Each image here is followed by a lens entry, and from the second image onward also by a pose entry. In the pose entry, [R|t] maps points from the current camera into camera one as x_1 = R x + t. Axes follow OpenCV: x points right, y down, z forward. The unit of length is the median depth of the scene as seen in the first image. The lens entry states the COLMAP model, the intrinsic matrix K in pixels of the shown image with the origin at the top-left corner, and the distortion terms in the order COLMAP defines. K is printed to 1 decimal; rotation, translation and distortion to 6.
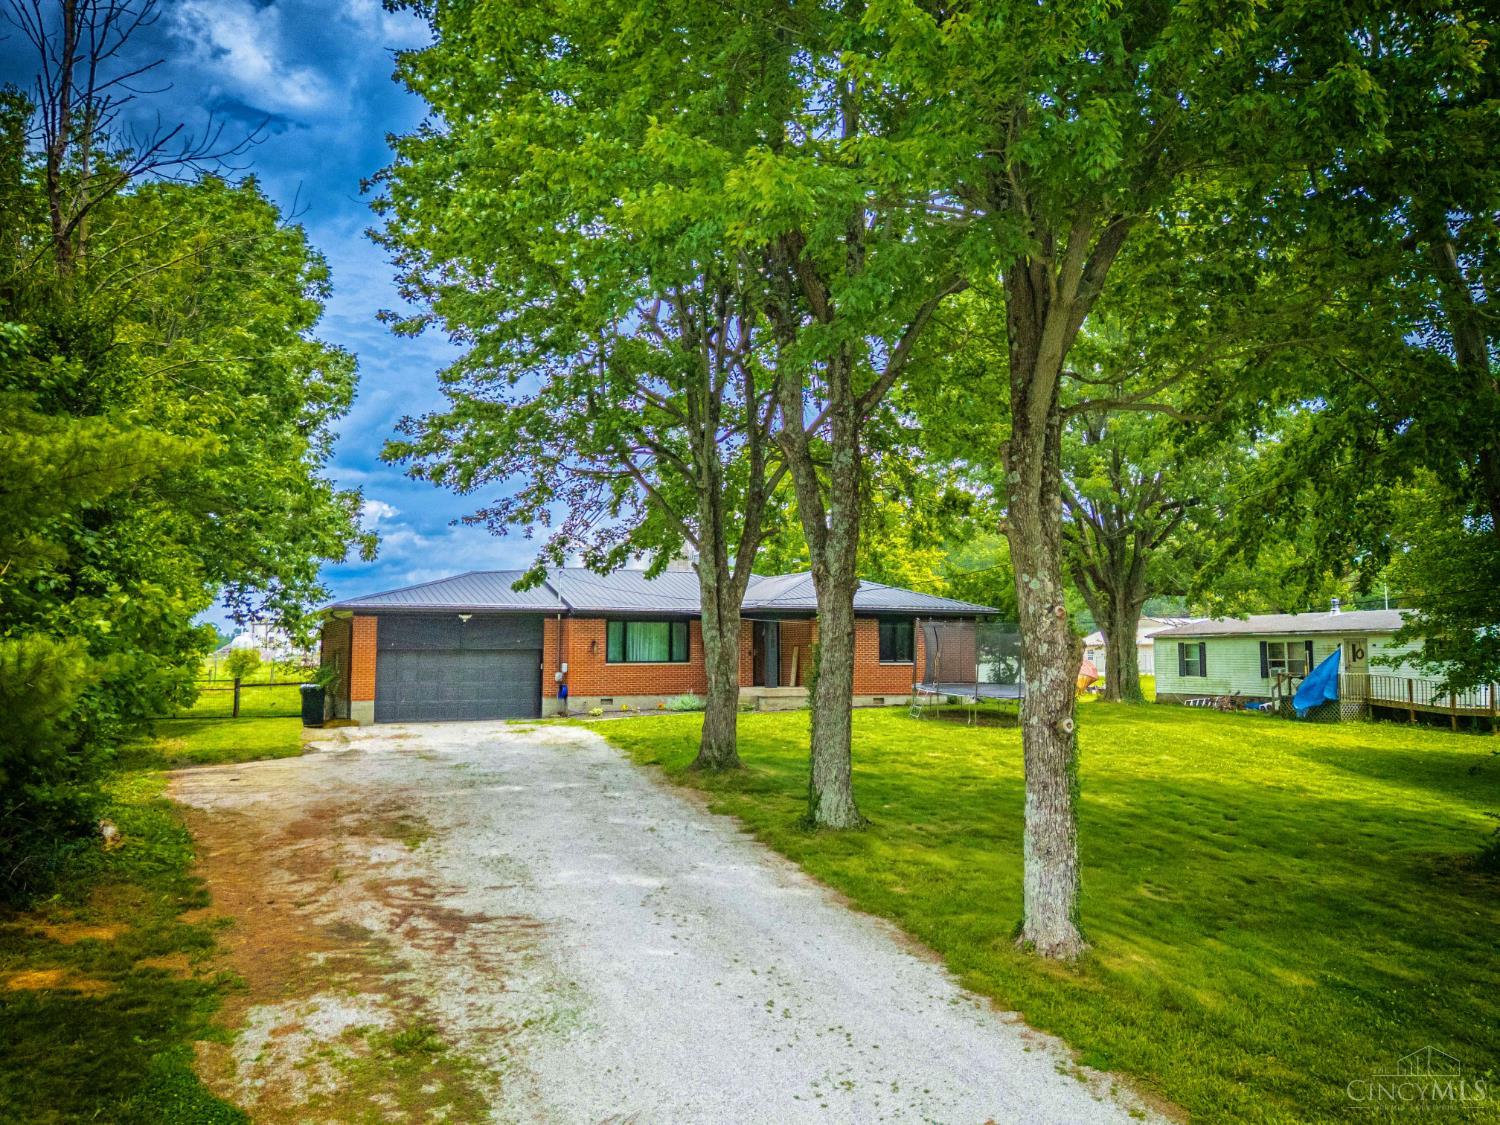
lens RADIAL K [[1053.4, 0, 758.7], [0, 1053.4, 561.6], [0, 0, 1]] dist [0.029951, -0.003339]
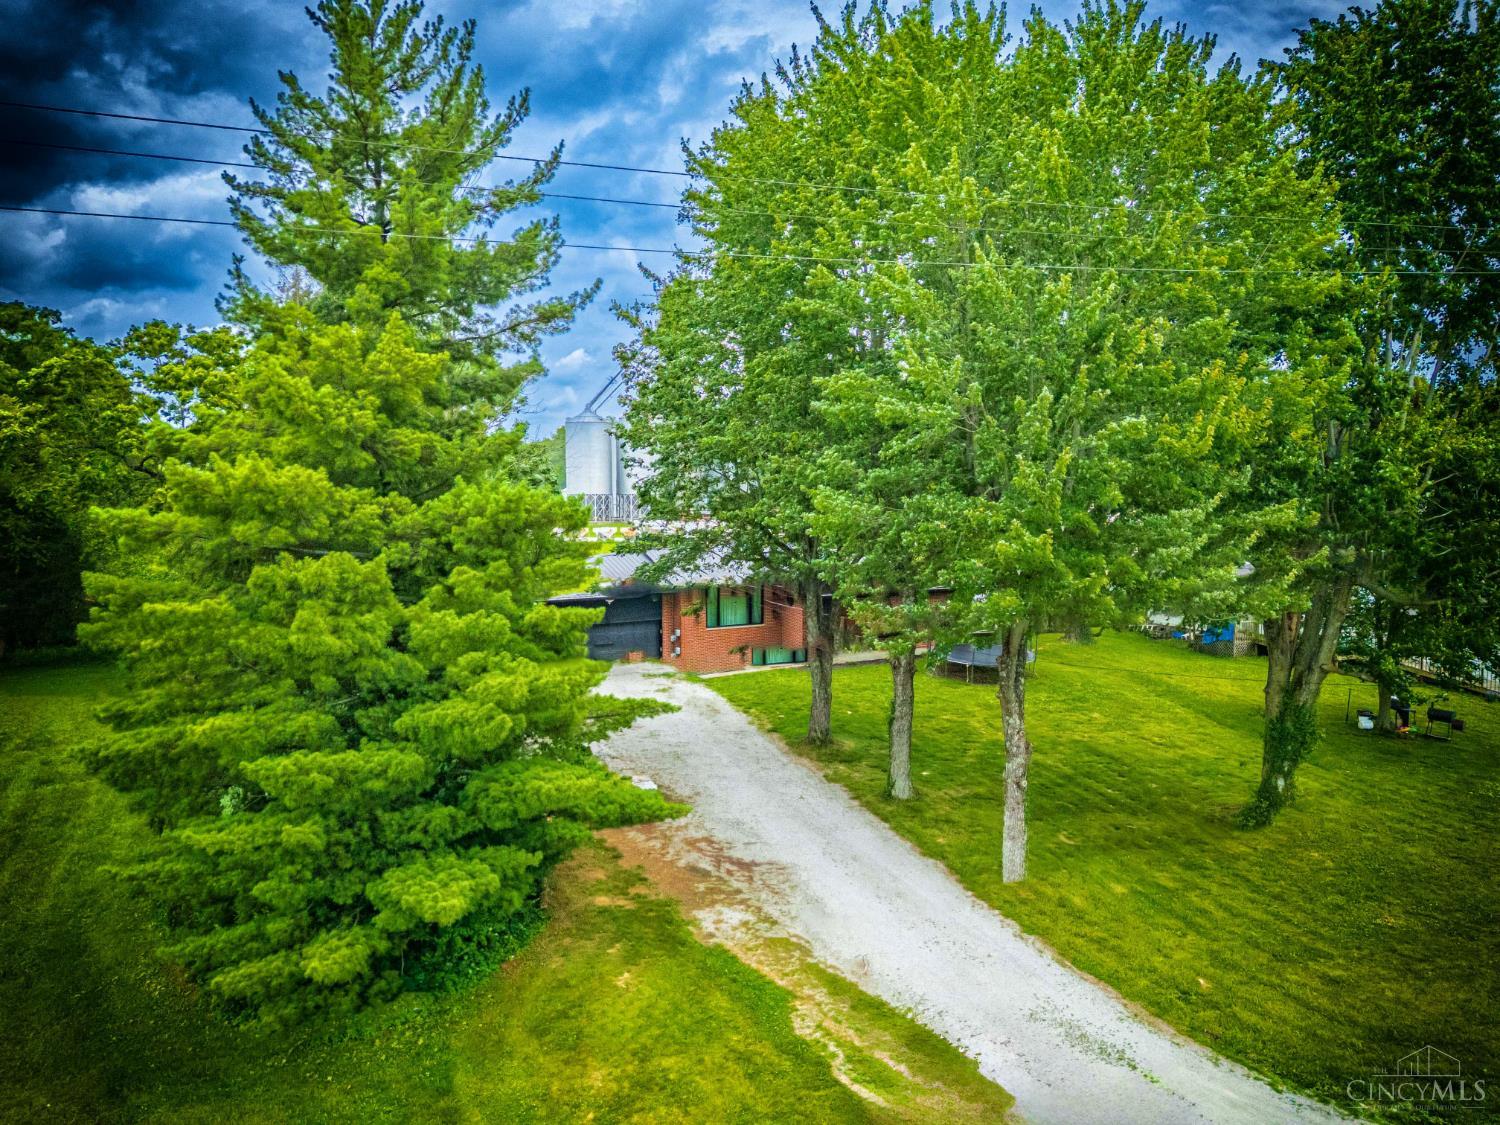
lens RADIAL K [[1053.4, 0, 742.3], [0, 1053.4, 561.0], [0, 0, 1]] dist [0.029951, -0.003339]
pose [[0.999917, -0.012896, -0.000595, -0.231964], [0.012819, 0.986349, 0.164168, -0.535979], [-0.001530, -0.164162, 0.986432, -0.881689]]
